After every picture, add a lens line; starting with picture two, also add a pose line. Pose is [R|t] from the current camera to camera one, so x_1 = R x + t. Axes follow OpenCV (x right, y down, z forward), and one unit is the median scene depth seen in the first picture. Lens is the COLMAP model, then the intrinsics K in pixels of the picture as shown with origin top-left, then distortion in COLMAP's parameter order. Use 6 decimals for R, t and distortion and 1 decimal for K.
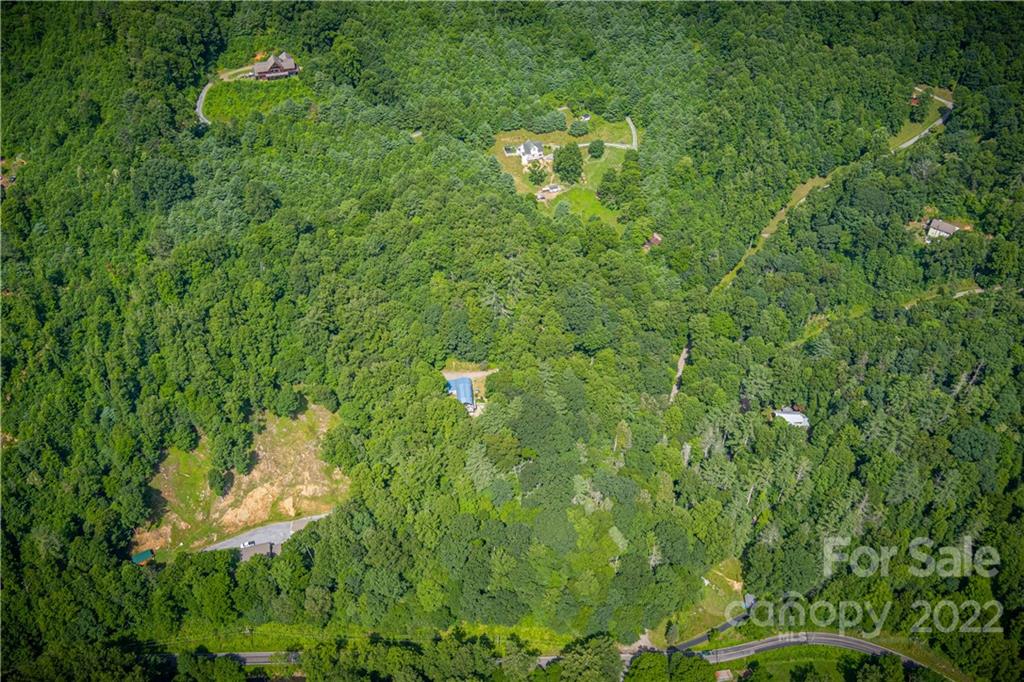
lens RADIAL K [[834.8, 0, 512.0], [0, 834.8, 341.0], [0, 0, 1]] dist [-0.100436, 0.051054]
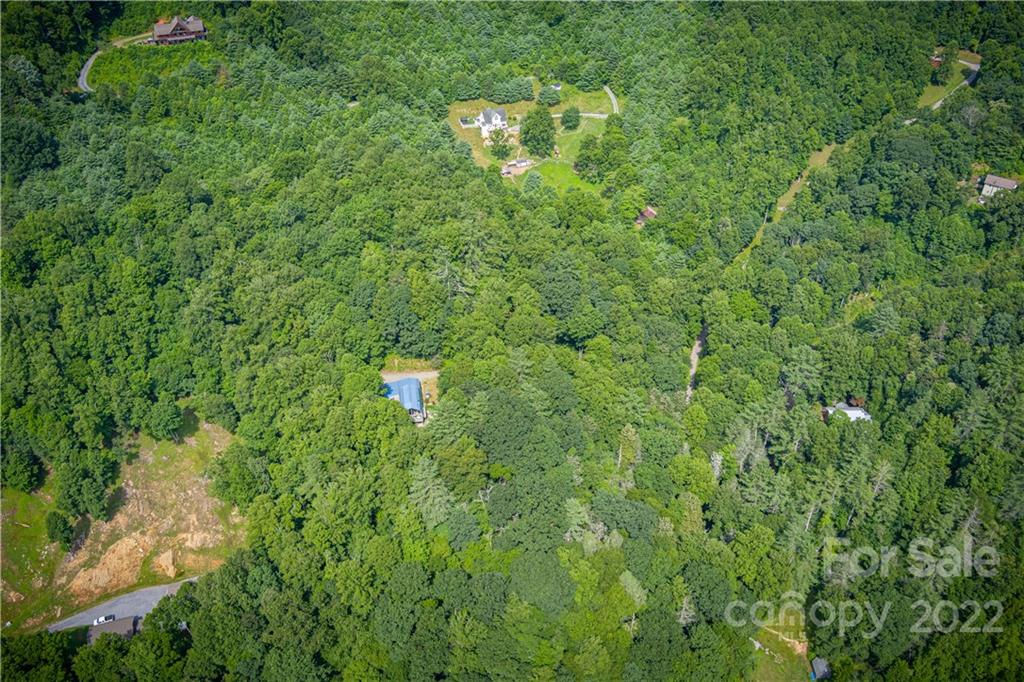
lens RADIAL K [[834.8, 0, 512.0], [0, 834.8, 341.0], [0, 0, 1]] dist [-0.100436, 0.051054]
pose [[0.998785, -0.038521, 0.030750, 0.011525], [0.040703, 0.996440, -0.073828, 0.068743], [-0.027796, 0.074990, 0.996797, 0.259448]]
